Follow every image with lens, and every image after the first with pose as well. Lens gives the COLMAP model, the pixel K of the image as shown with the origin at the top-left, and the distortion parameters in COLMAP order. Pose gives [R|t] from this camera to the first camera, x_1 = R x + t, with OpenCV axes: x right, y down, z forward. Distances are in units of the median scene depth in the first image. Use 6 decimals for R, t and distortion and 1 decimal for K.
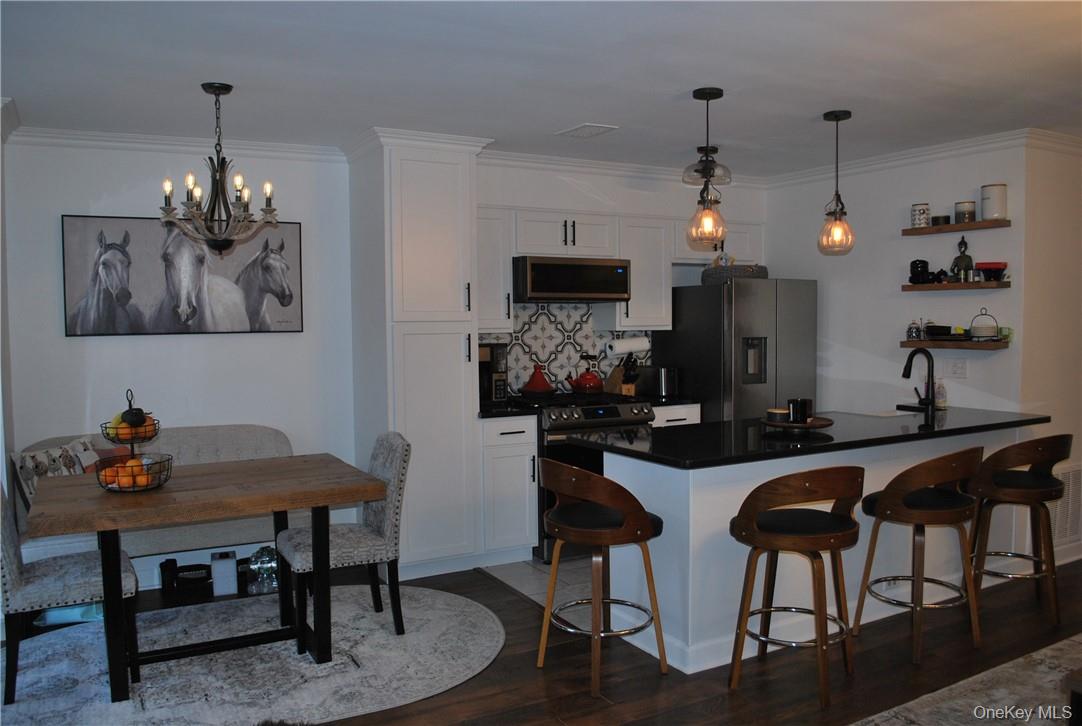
lens RADIAL K [[857.7, 0, 541.0], [0, 857.7, 363.0], [0, 0, 1]] dist [-0.026259, -0.003366]
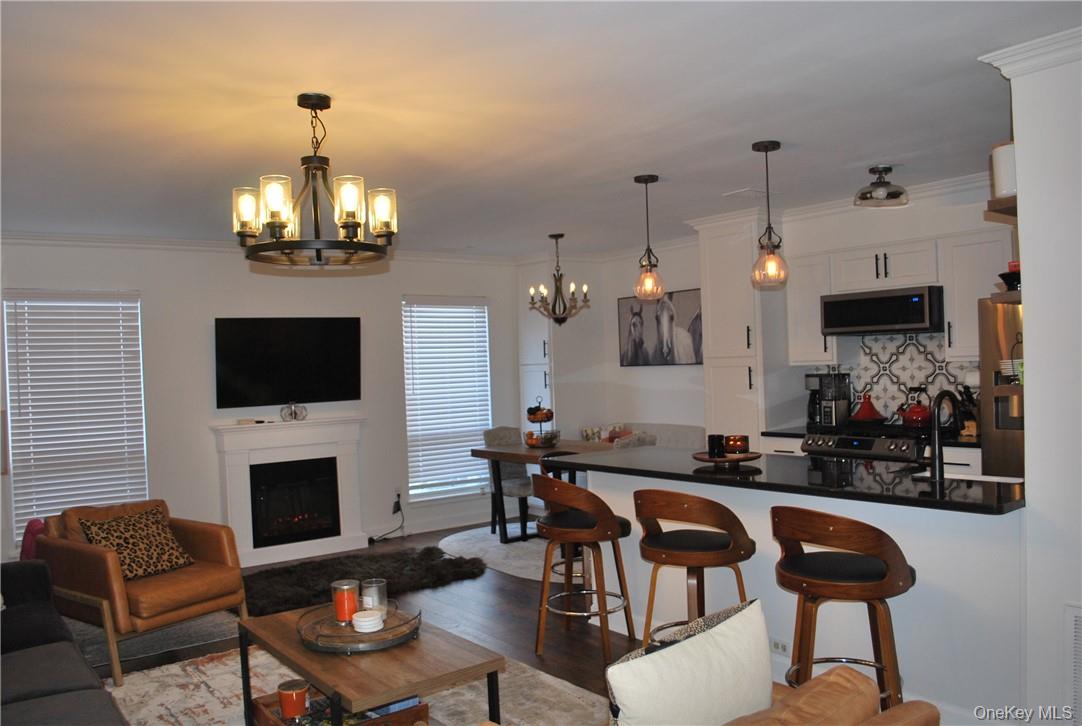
lens RADIAL K [[857.7, 0, 541.0], [0, 857.7, 363.0], [0, 0, 1]] dist [-0.026259, -0.003366]
pose [[0.161909, 0.003385, -0.986800, 0.962696], [-0.019181, 0.999816, 0.000282, -0.029368], [0.986619, 0.018882, 0.161944, 0.441385]]
